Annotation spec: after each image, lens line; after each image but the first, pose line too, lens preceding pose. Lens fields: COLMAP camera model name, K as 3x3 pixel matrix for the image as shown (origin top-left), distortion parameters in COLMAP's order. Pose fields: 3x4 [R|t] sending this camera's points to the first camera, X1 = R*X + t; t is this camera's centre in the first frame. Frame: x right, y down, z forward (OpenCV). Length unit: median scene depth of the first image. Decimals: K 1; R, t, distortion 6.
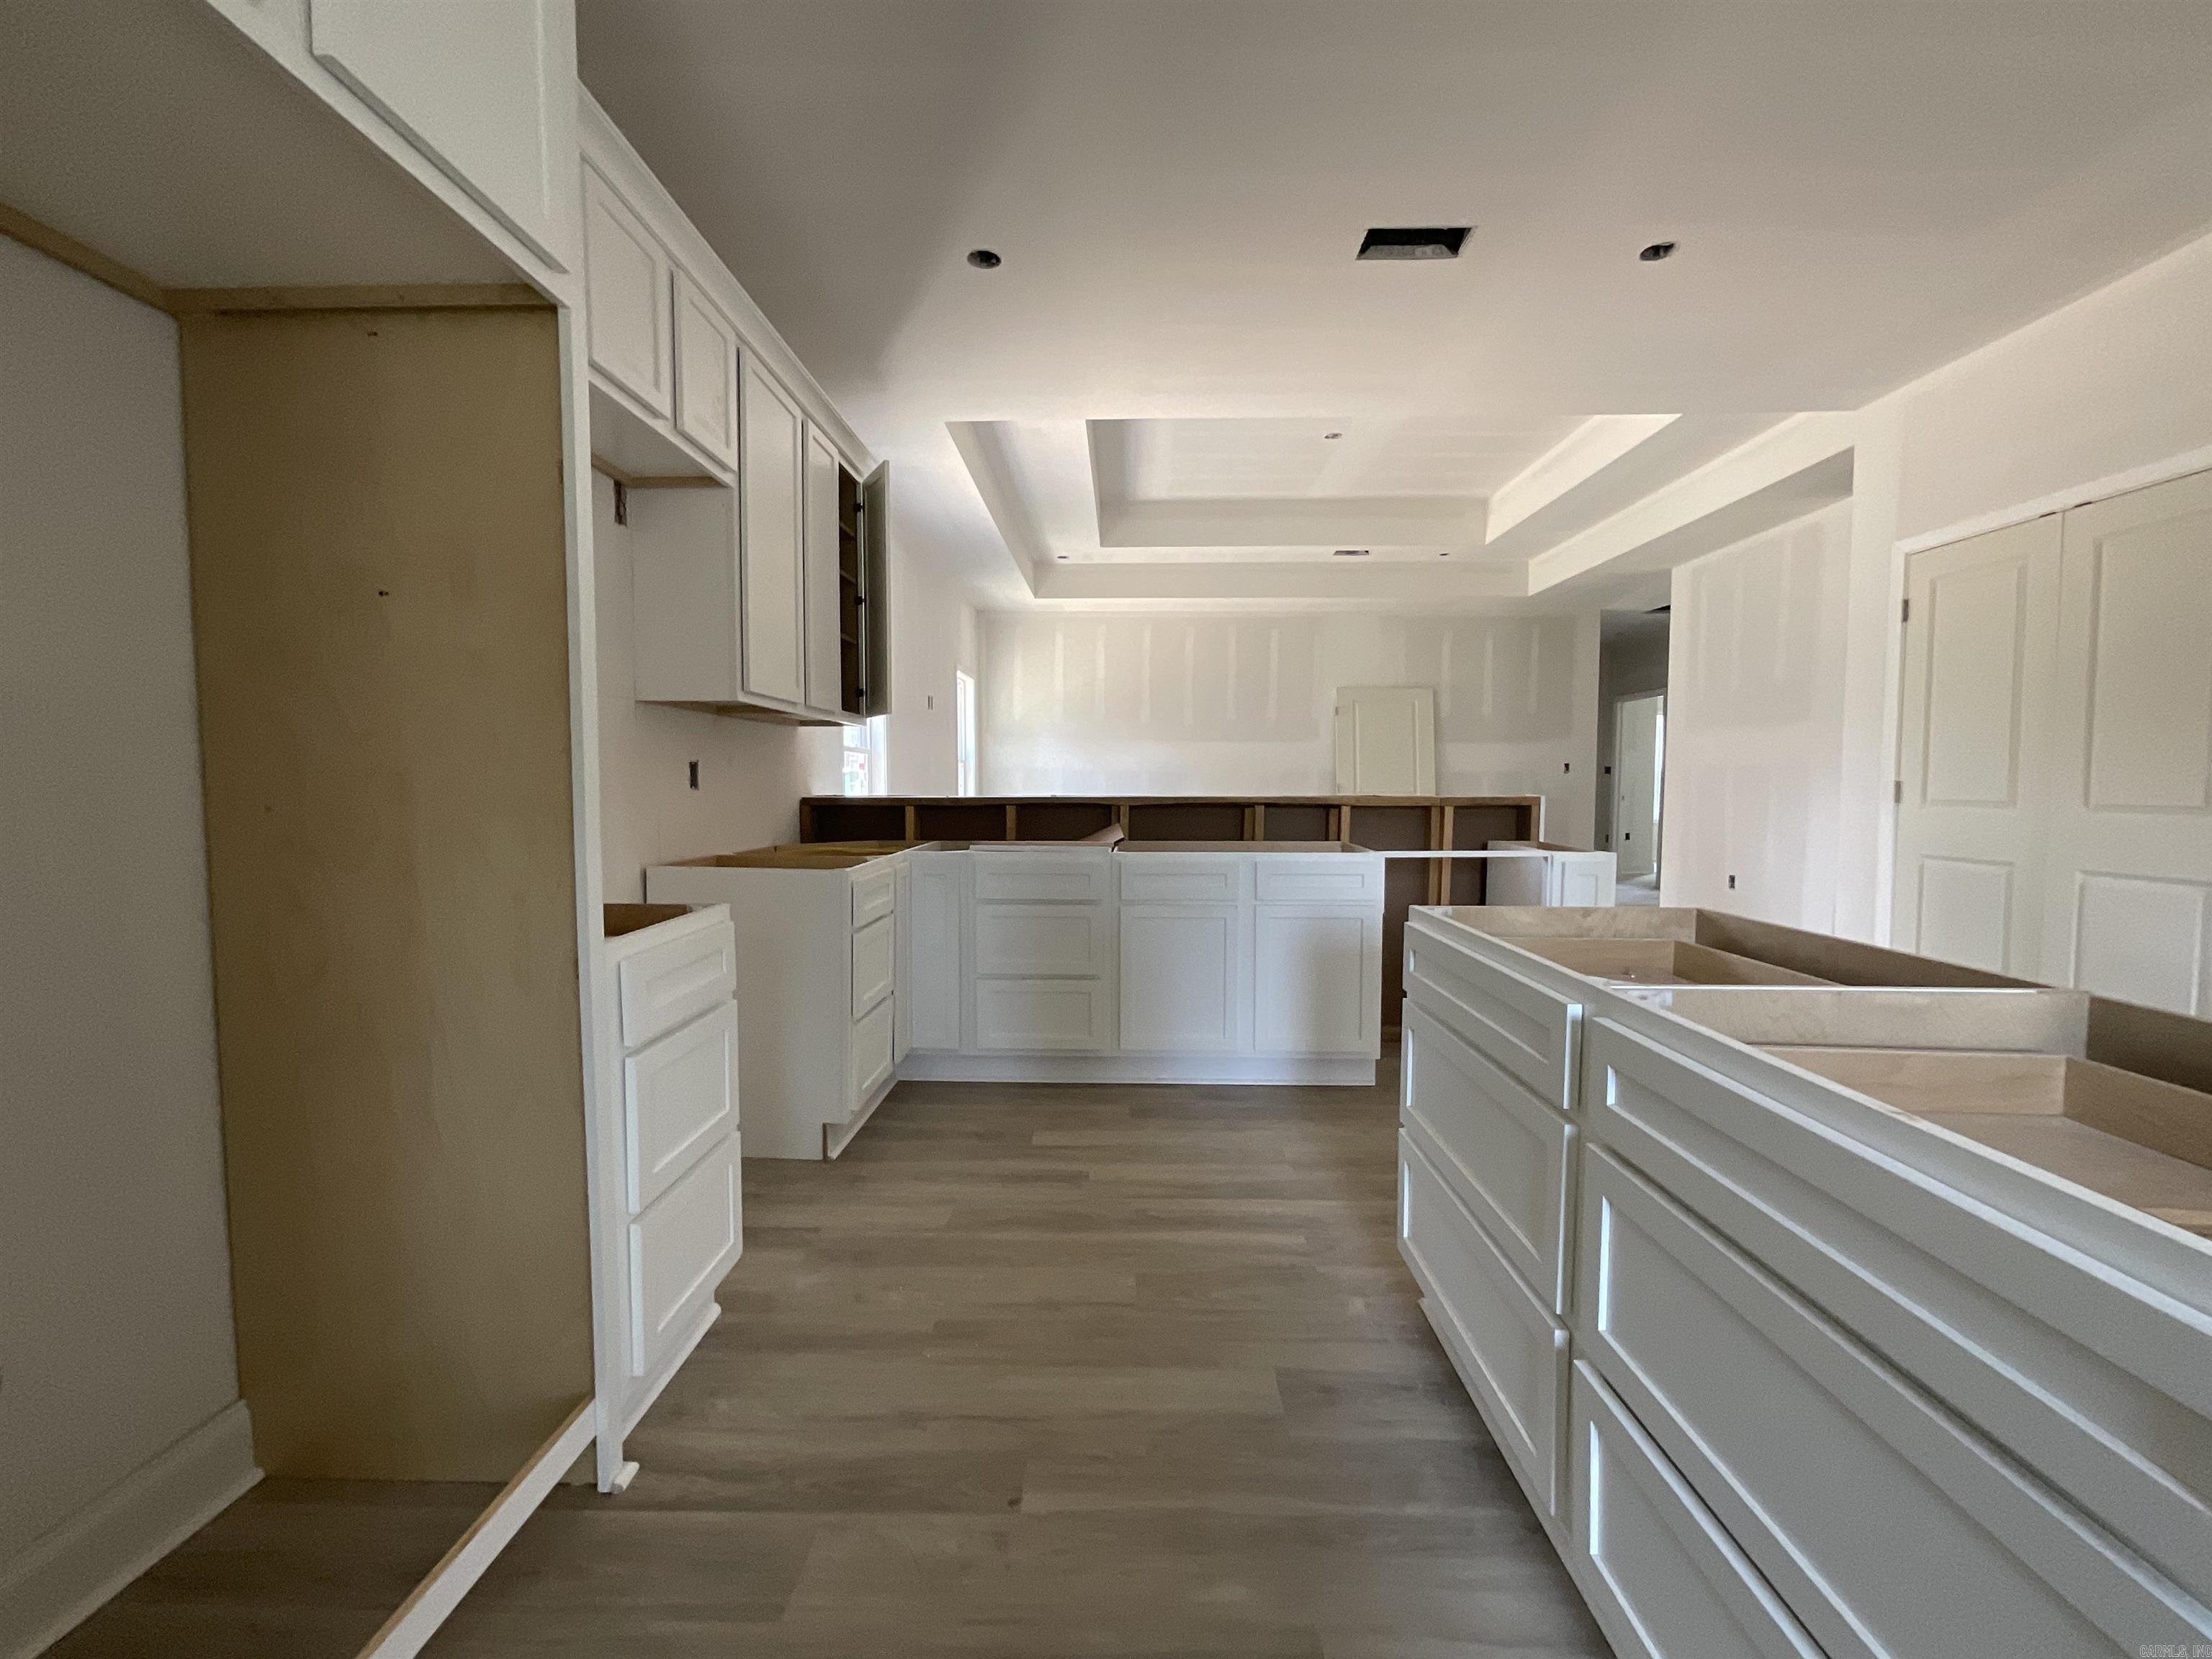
lens RADIAL K [[900.8, 0, 1106.0], [0, 900.8, 829.5], [0, 0, 1]] dist [-0.009232, 0.007338]
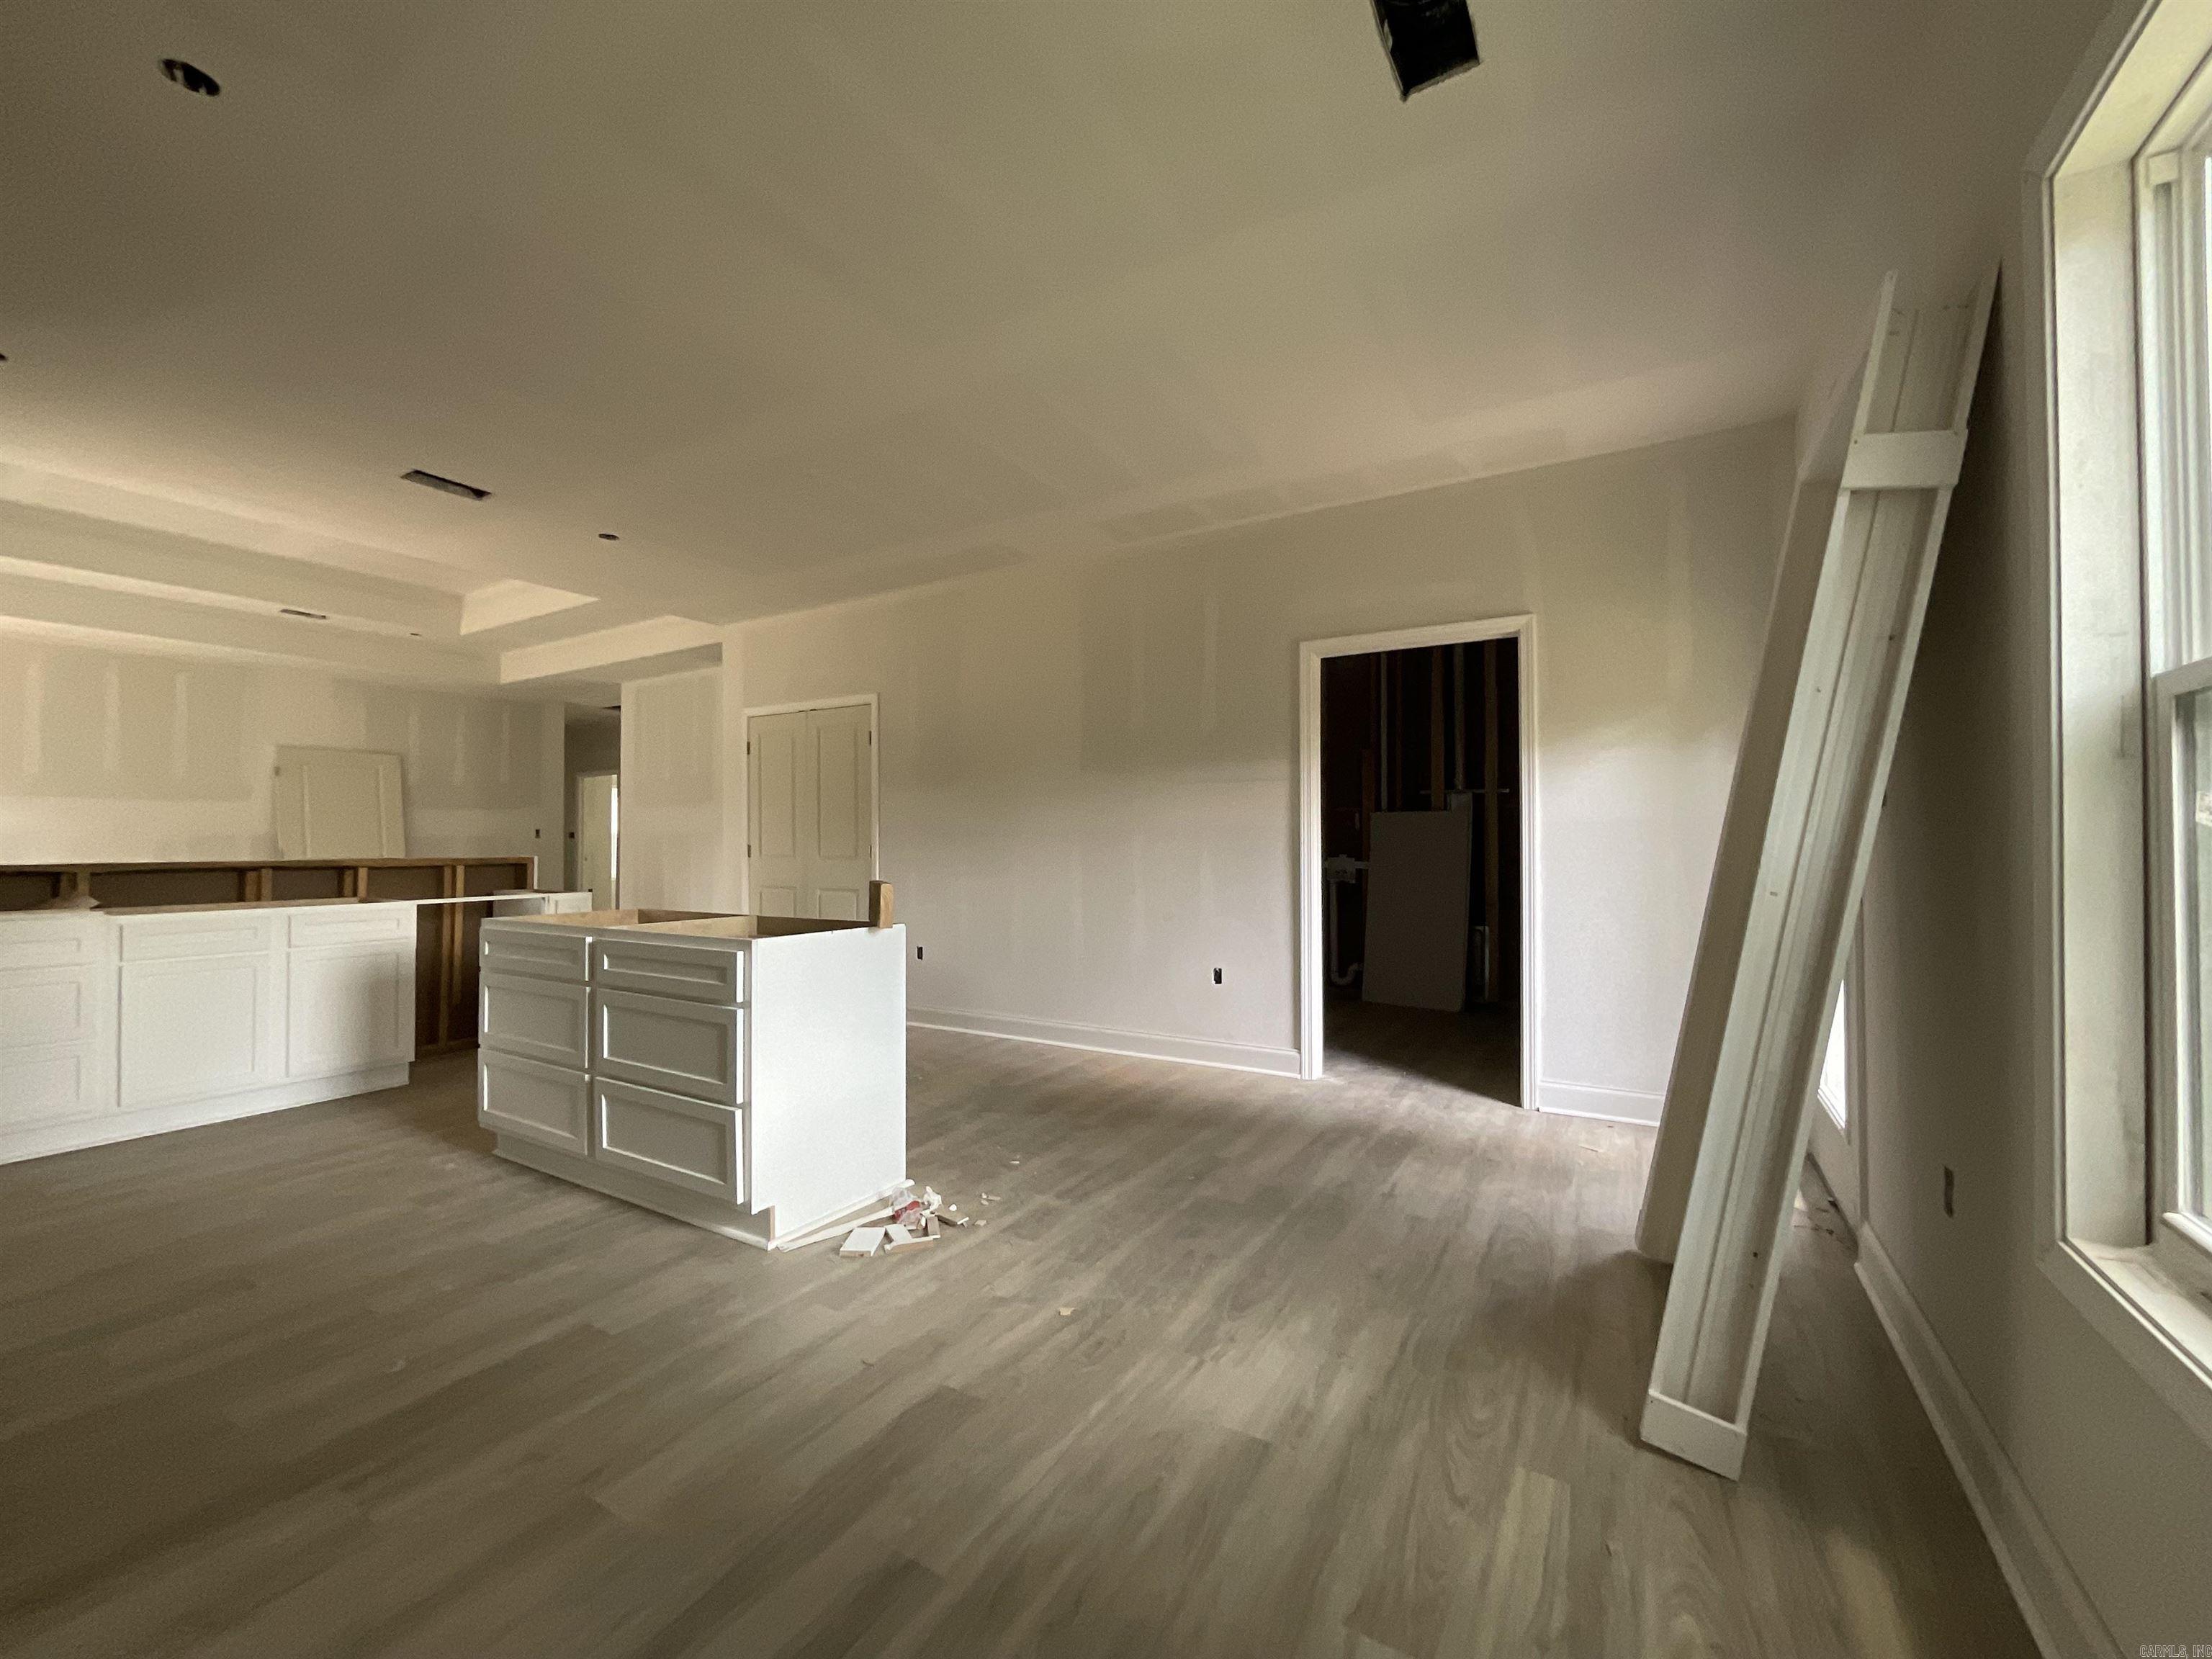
lens RADIAL K [[902.7, 0, 1104.3], [0, 902.7, 832.9], [0, 0, 1]] dist [-0.014308, 0.015012]
pose [[0.498110, 0.007643, 0.867080, -0.274839], [0.050466, 0.998011, -0.037788, 0.022870], [-0.865644, 0.062581, 0.496734, -0.439025]]
